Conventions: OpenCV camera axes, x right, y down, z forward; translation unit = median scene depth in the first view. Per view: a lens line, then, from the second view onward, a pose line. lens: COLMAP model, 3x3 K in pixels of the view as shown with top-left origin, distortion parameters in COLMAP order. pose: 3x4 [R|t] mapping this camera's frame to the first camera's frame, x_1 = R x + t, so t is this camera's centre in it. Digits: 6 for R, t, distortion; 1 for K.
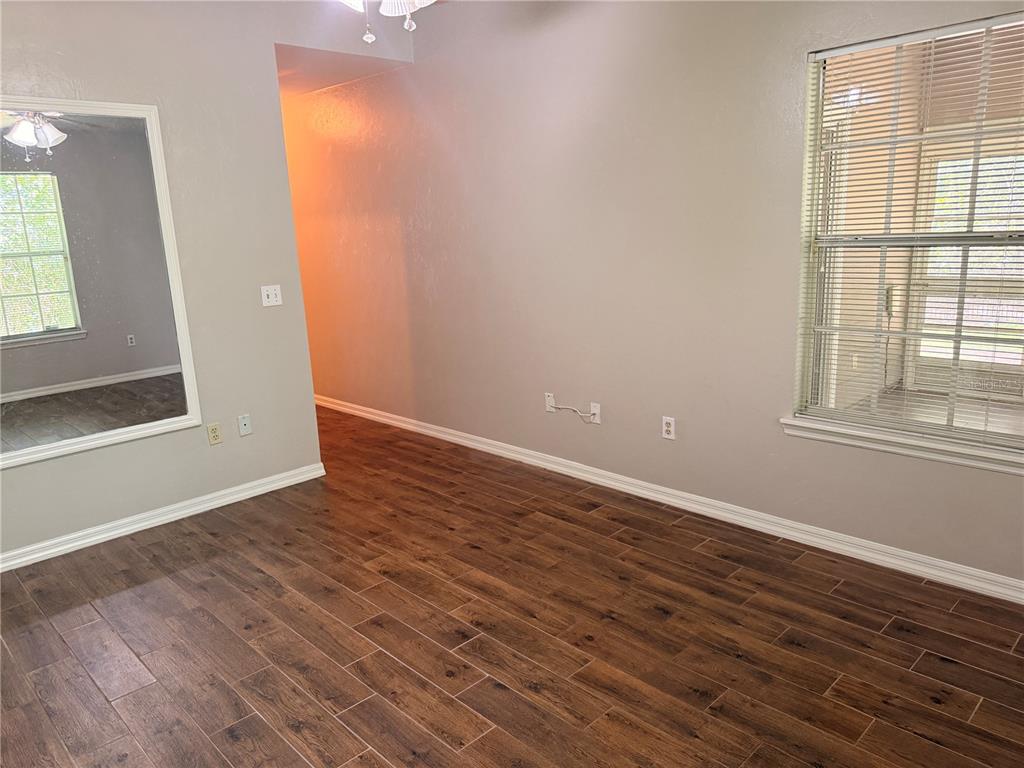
lens RADIAL K [[720.2, 0, 511.9], [0, 720.2, 383.8], [0, 0, 1]] dist [-0.000341, -0.004326]
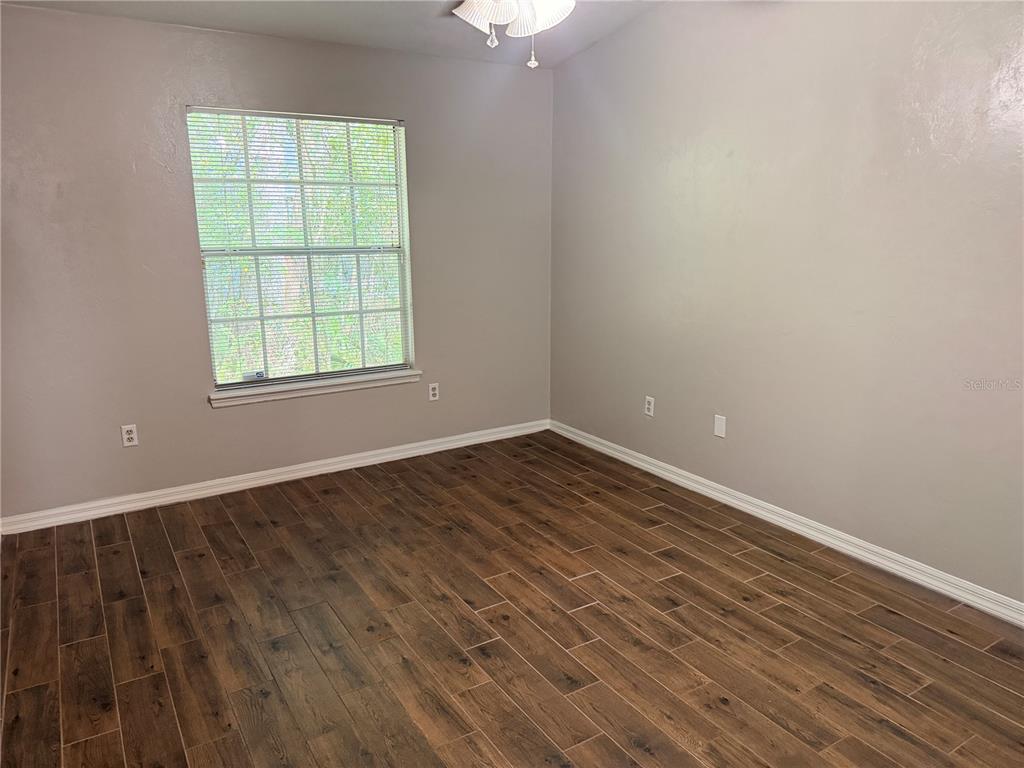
lens RADIAL K [[720.2, 0, 512.4], [0, 720.2, 384.4], [0, 0, 1]] dist [-0.000341, -0.004326]
pose [[-0.975542, -0.006637, 0.219711, -0.330252], [0.089471, 0.901006, 0.424480, -0.407264], [-0.200778, 0.433756, -0.878376, 1.755340]]
